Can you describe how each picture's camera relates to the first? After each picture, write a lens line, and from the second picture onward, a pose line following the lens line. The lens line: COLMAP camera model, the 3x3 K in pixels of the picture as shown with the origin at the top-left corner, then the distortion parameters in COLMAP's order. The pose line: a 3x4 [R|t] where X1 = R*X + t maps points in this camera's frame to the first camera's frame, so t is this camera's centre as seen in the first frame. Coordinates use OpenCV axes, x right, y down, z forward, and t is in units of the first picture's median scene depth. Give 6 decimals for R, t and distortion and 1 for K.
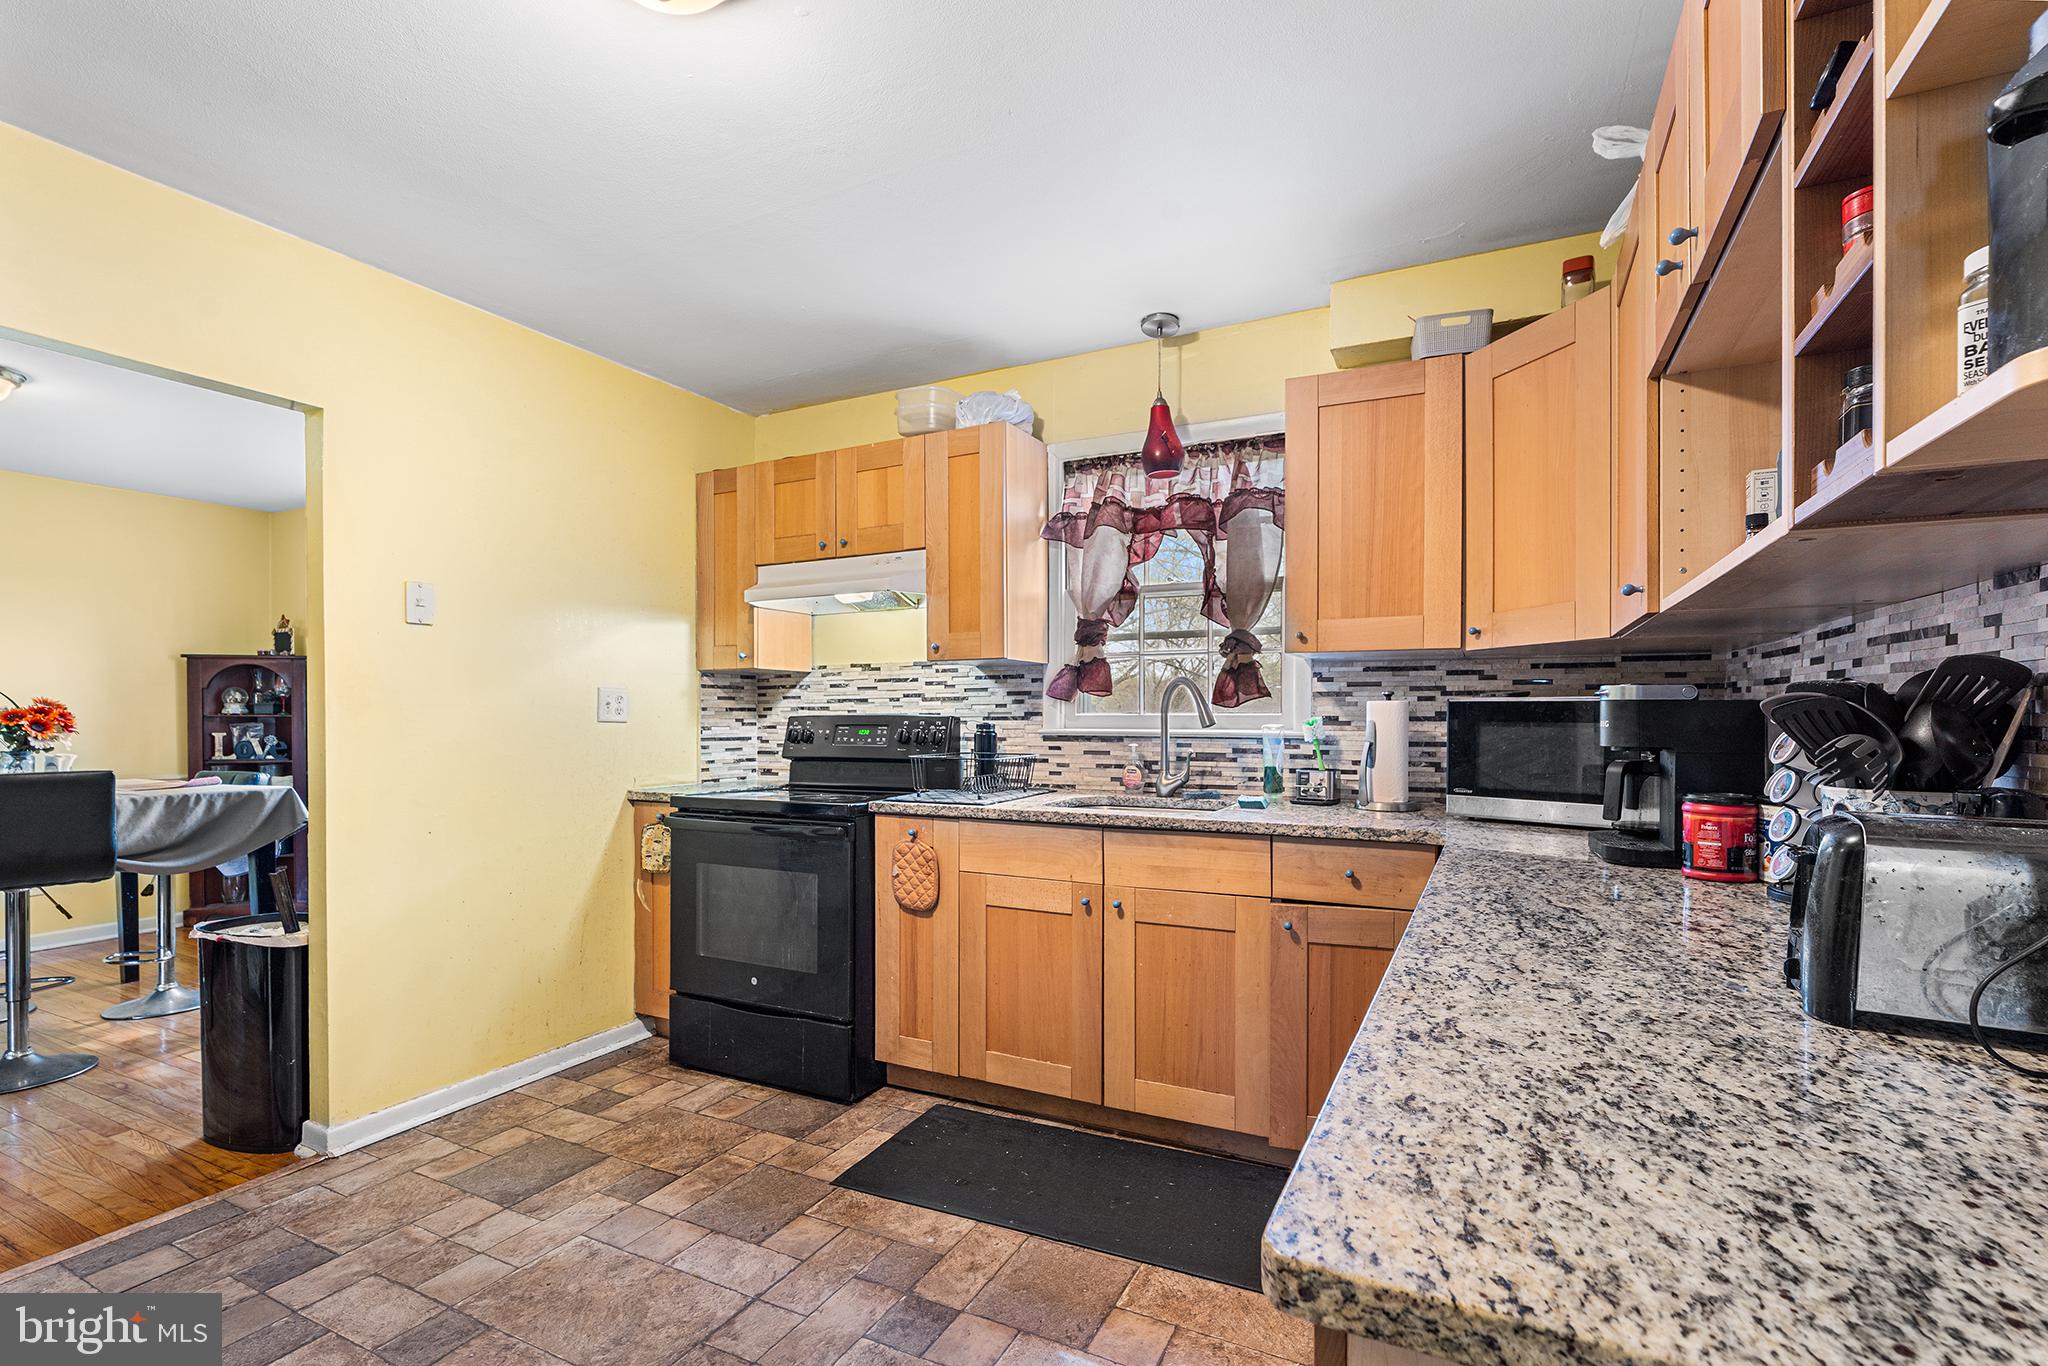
lens RADIAL K [[935.3, 0, 1030.2], [0, 935.3, 718.8], [0, 0, 1]] dist [-0.000008, -0.000003]
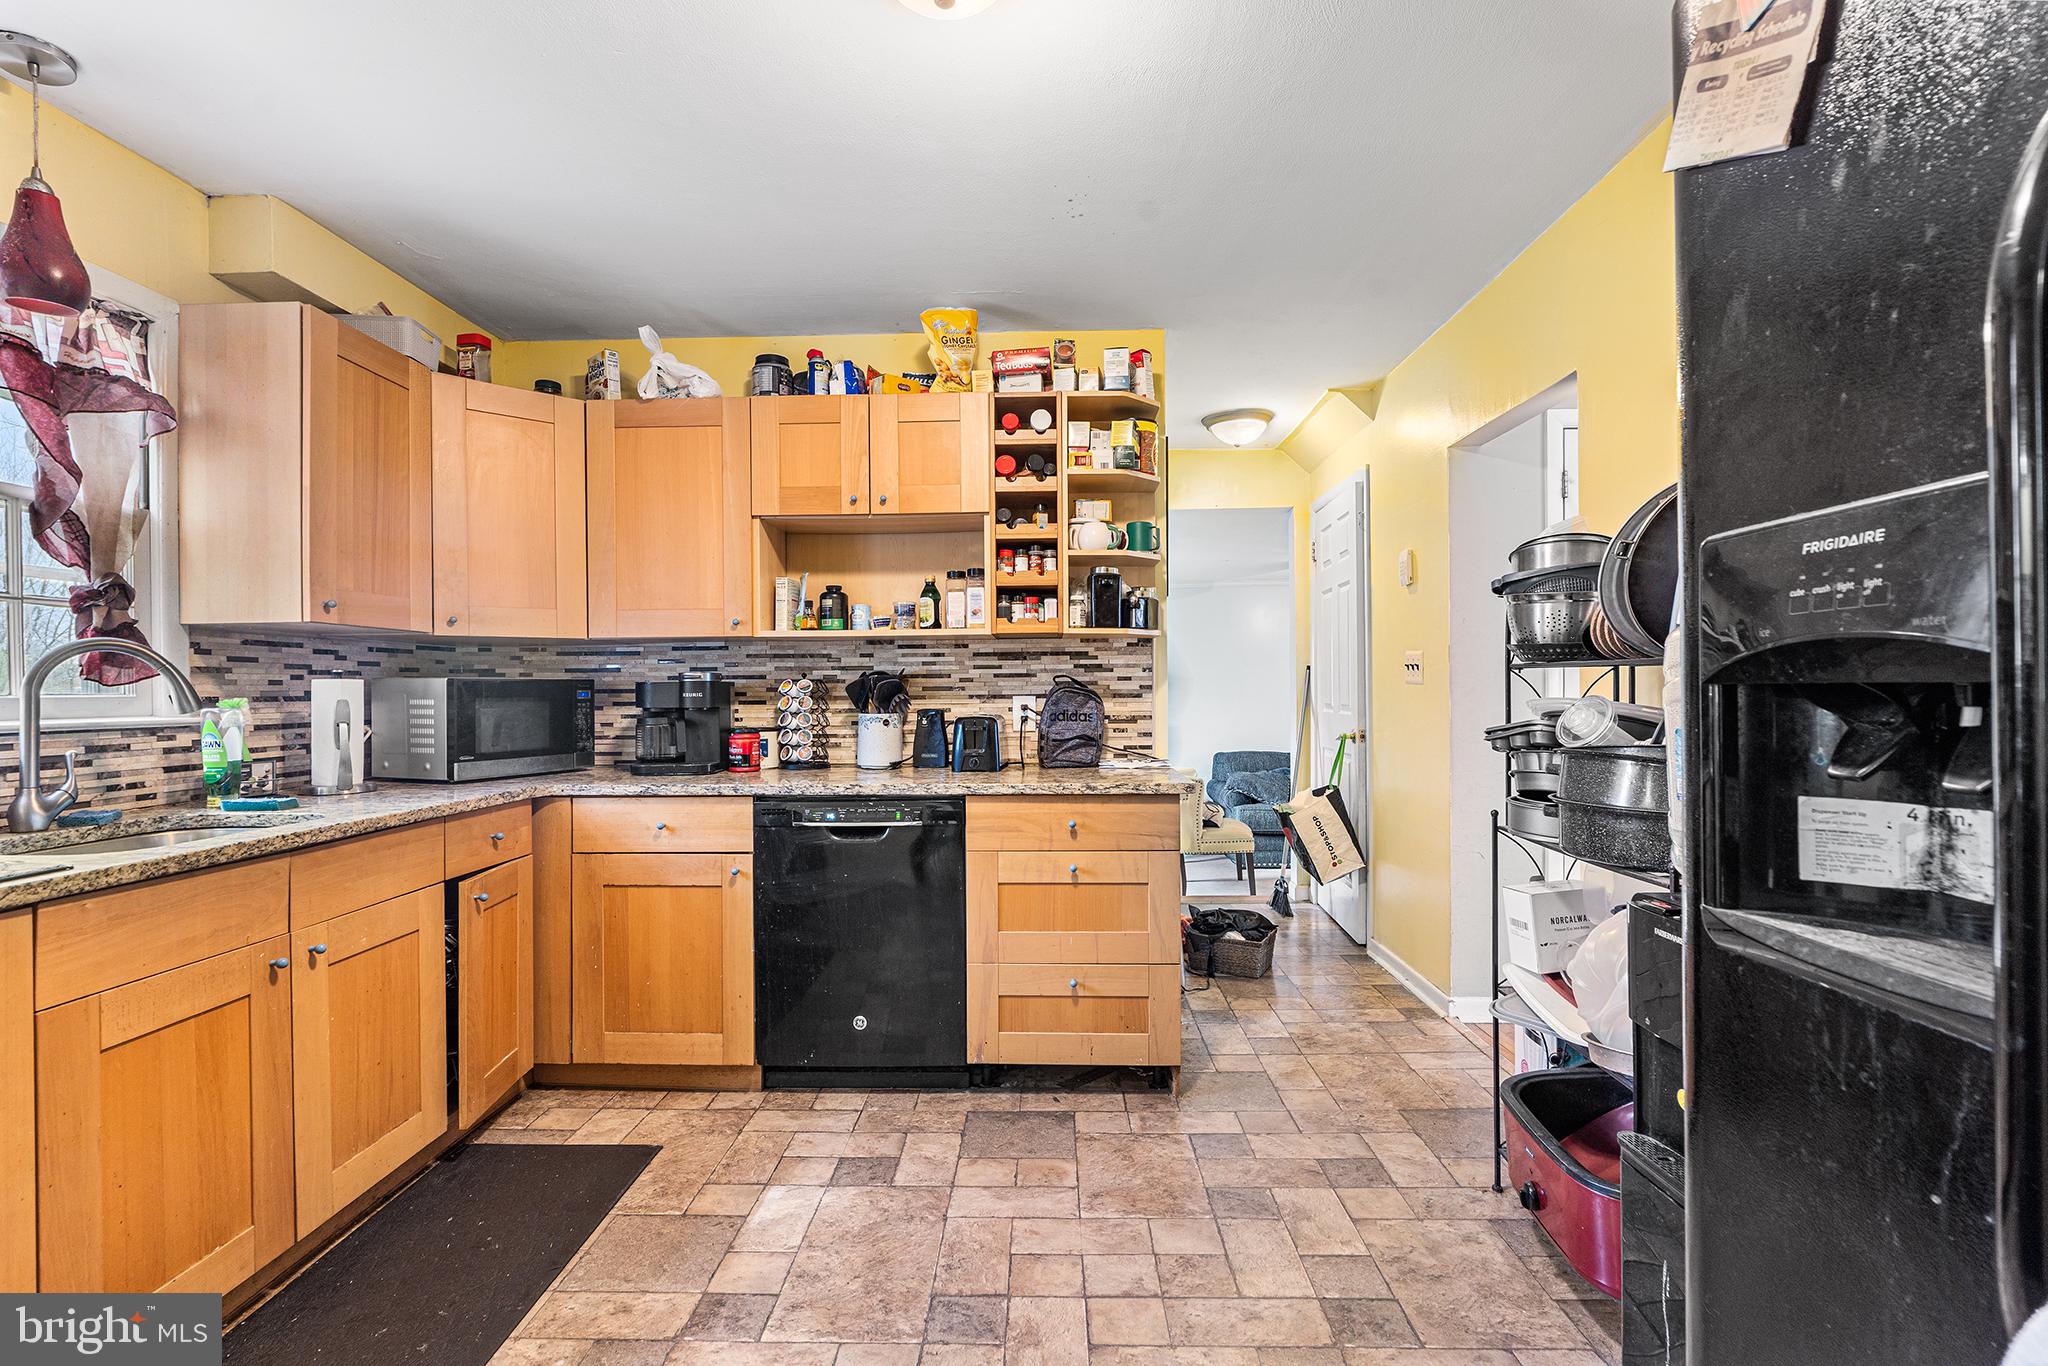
lens RADIAL K [[914.0, 0, 1021.7], [0, 914.0, 690.1], [0, 0, 1]] dist [-0.000721, -0.000197]
pose [[-0.417641, 0.003885, 0.908604, -0.724552], [0.019911, 0.999790, 0.004878, 0.001411], [-0.908394, 0.020129, -0.417630, 0.722683]]
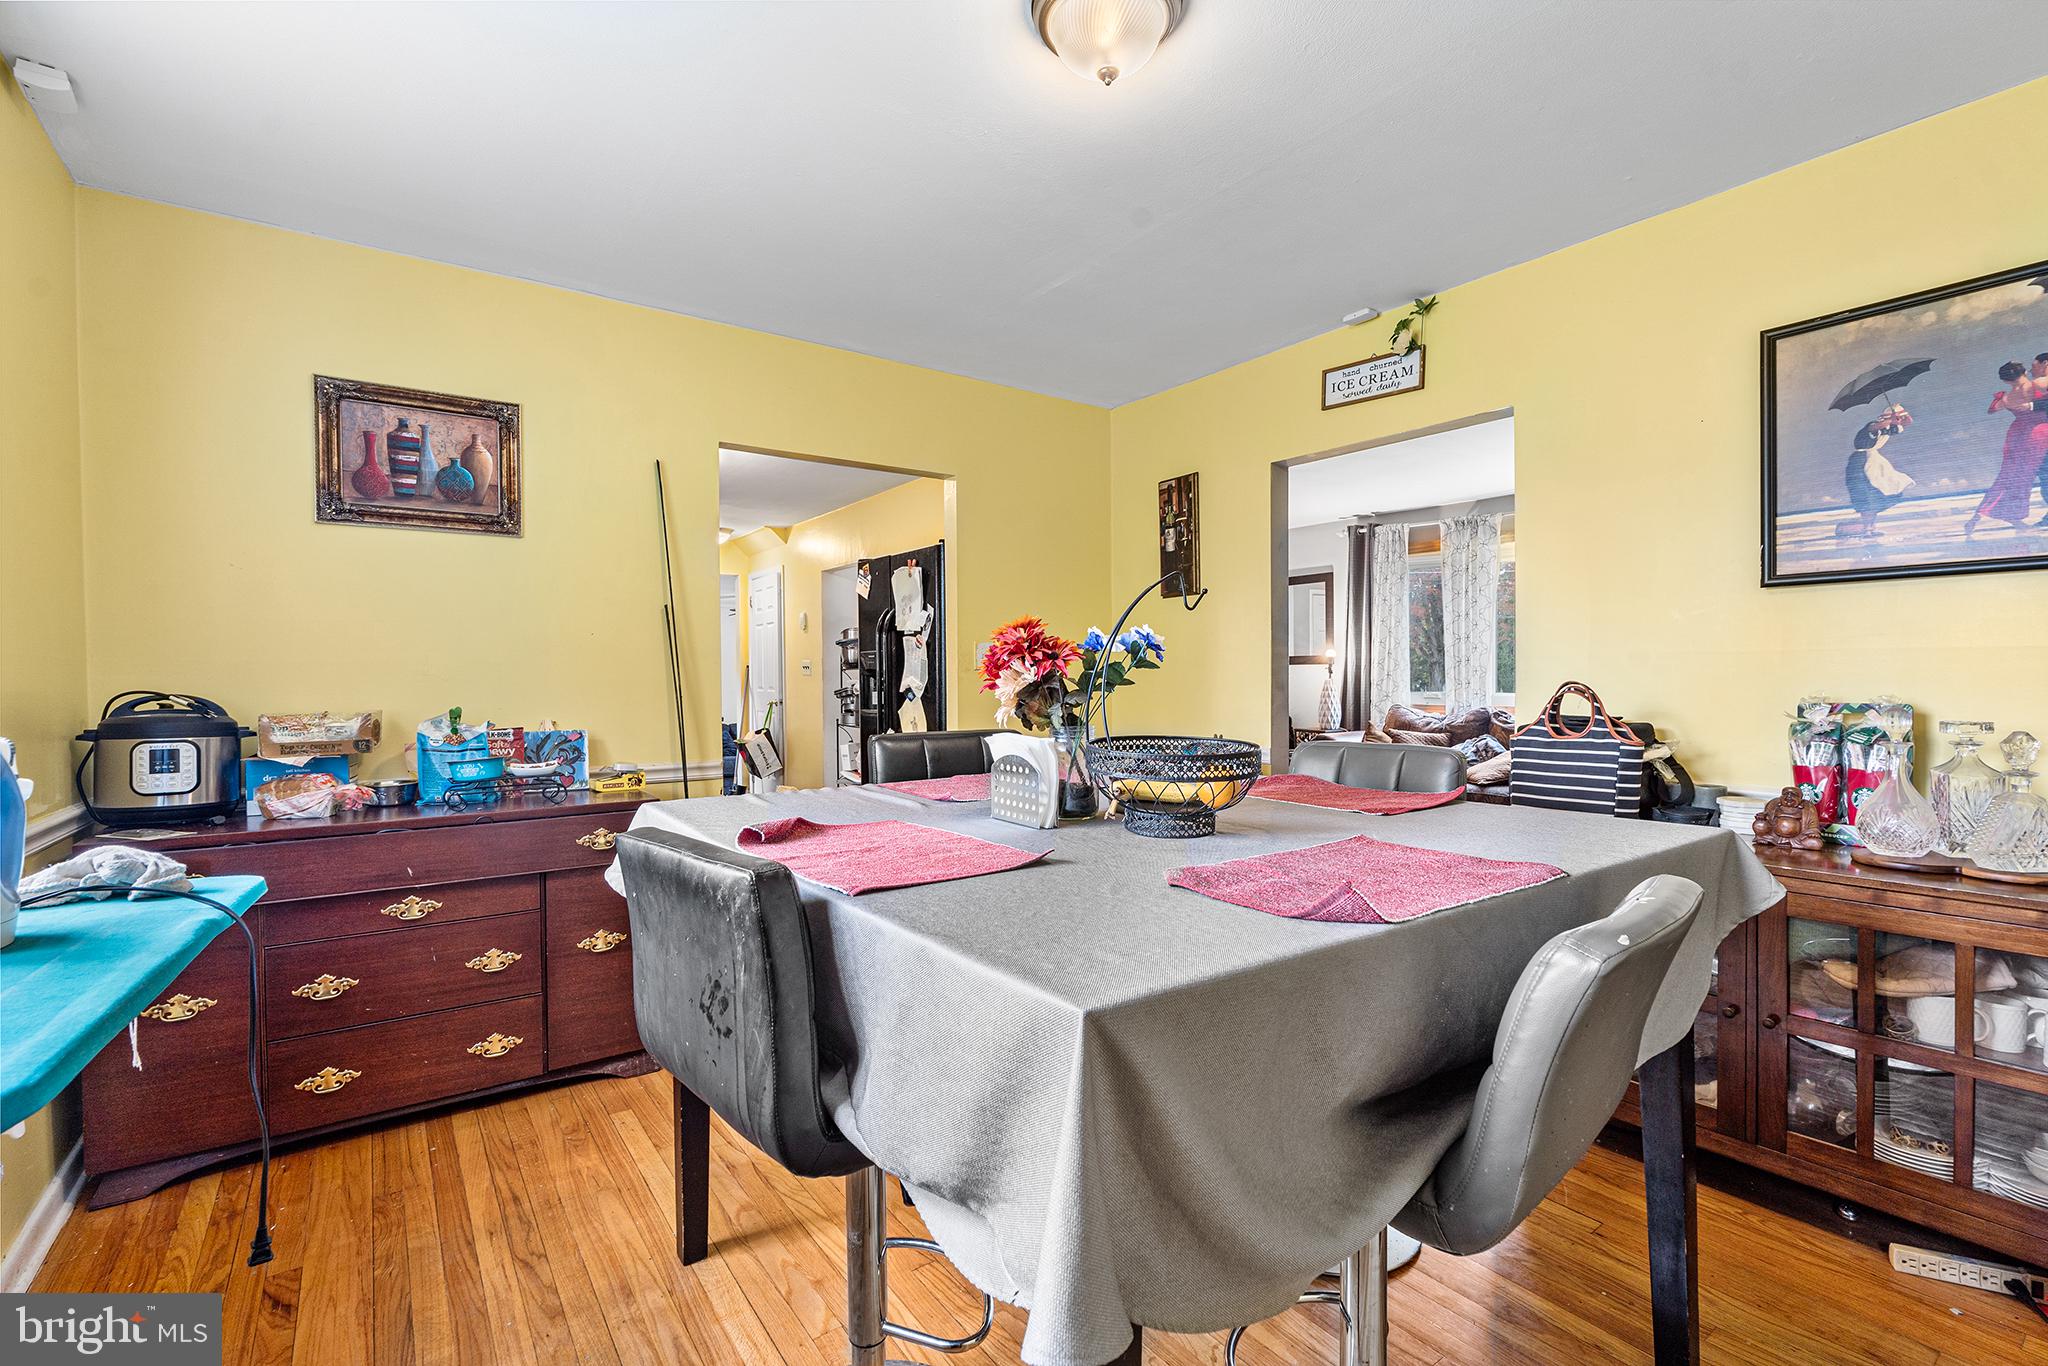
lens RADIAL K [[914.0, 0, 1021.7], [0, 914.0, 690.1], [0, 0, 1]] dist [-0.000721, -0.000197]
pose [[-0.885529, -0.000337, 0.464584, -1.238638], [0.014639, 0.999483, 0.028629, -0.007198], [-0.464354, 0.032153, -0.885066, 1.340131]]
